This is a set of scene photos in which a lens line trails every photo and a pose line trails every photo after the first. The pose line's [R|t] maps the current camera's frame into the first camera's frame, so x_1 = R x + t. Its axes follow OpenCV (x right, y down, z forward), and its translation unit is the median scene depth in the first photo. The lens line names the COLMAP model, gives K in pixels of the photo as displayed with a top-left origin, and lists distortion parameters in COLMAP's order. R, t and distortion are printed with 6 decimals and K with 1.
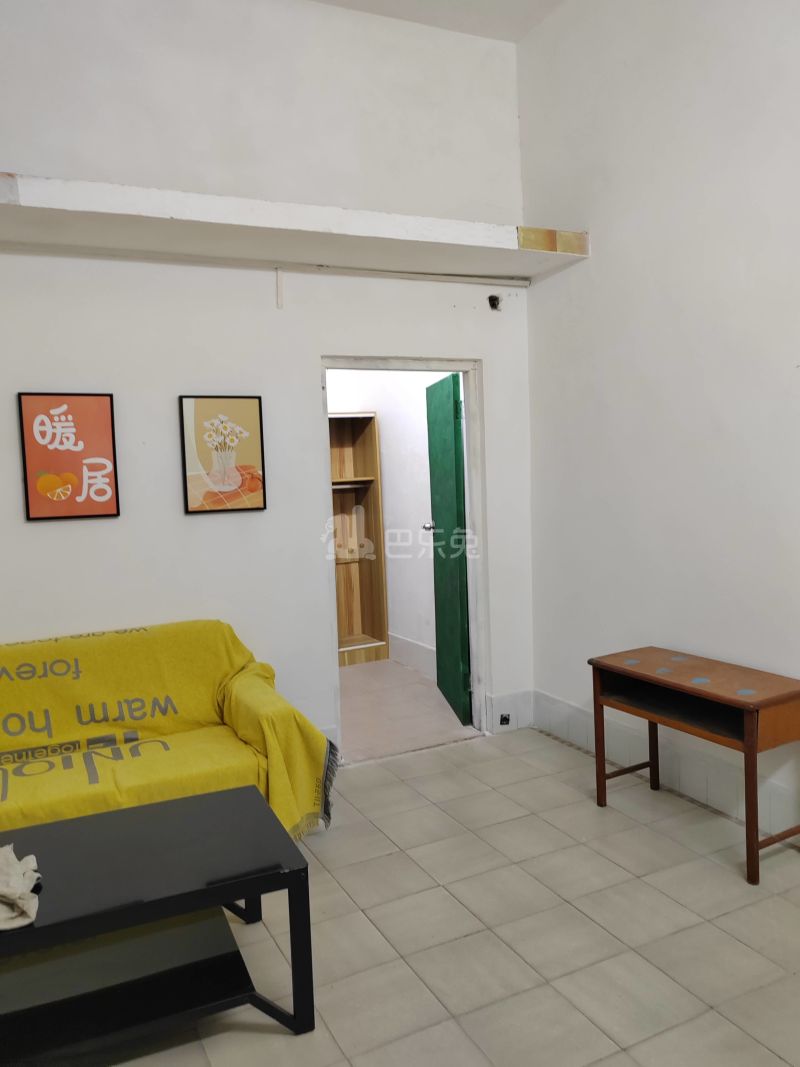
lens RADIAL K [[836.5, 0, 395.9], [0, 836.5, 533.9], [0, 0, 1]] dist [0.002364, -0.001449]
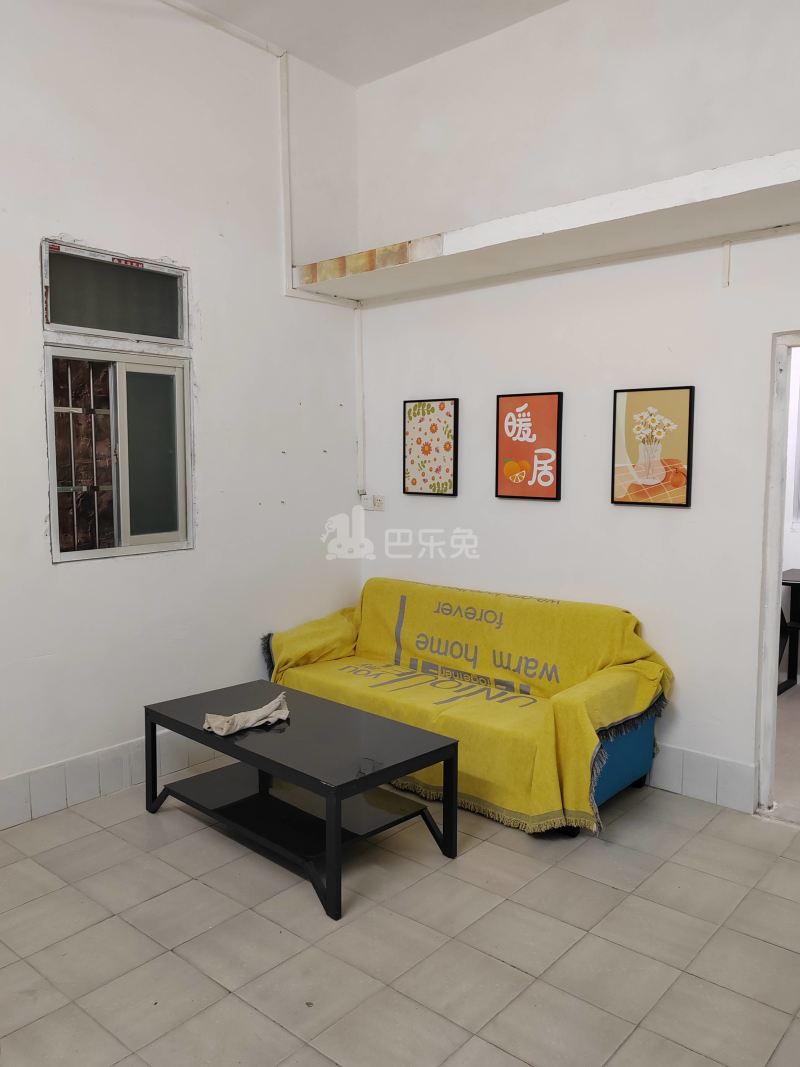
lens RADIAL K [[836.5, 0, 398.5], [0, 836.5, 531.3], [0, 0, 1]] dist [0.002364, -0.001449]
pose [[0.370794, 0.117400, -0.921265, 0.660169], [-0.086673, 0.992023, 0.091533, -0.066453], [0.924662, 0.045909, 0.378011, 0.384764]]
